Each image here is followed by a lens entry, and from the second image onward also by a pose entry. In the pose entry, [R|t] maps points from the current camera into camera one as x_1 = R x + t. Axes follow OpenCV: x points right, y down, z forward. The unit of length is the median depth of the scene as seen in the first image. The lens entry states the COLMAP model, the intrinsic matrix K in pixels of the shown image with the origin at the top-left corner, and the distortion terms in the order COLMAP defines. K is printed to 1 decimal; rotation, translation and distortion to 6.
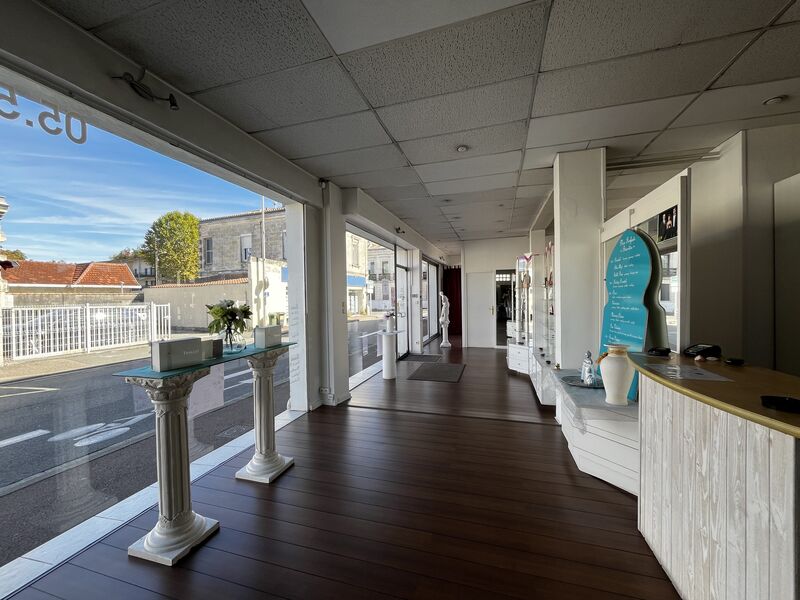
lens RADIAL K [[324.2, 0, 398.5], [0, 324.2, 301.5], [0, 0, 1]] dist [-0.002323, -0.000175]
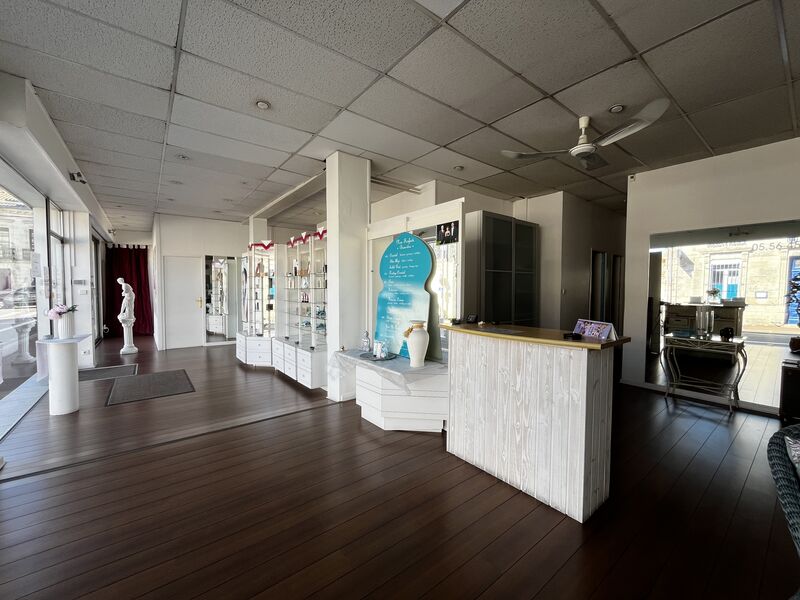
lens RADIAL K [[324.2, 0, 397.5], [0, 324.2, 300.2], [0, 0, 1]] dist [-0.002323, -0.000175]
pose [[0.572375, -0.015598, 0.819844, -0.294841], [0.002076, 0.999843, 0.017573, 0.019558], [-0.819990, -0.008356, 0.572317, 0.226540]]
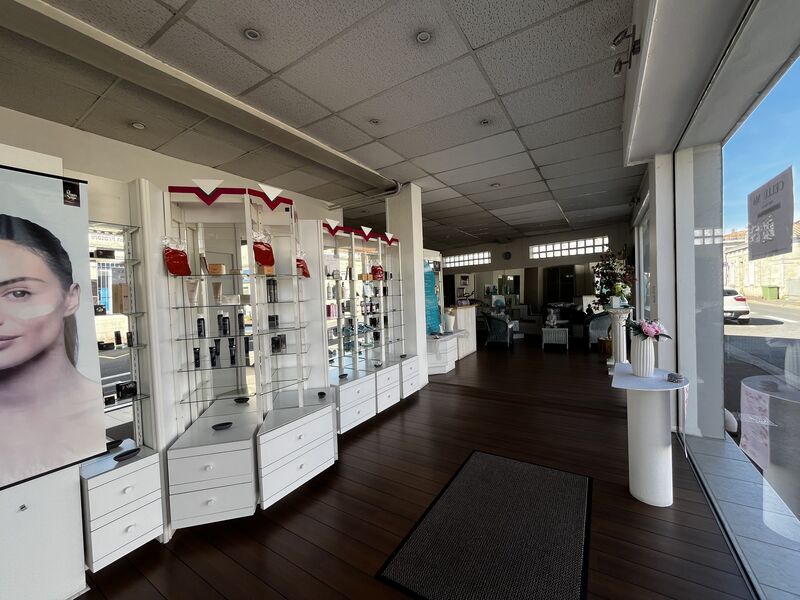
lens RADIAL K [[324.2, 0, 398.5], [0, 324.2, 301.2], [0, 0, 1]] dist [-0.002323, -0.000175]
pose [[-0.963507, 0.049301, 0.263104, 0.254396], [0.061241, 0.997423, 0.037369, -0.031317], [-0.260584, 0.052117, -0.964043, 2.504248]]
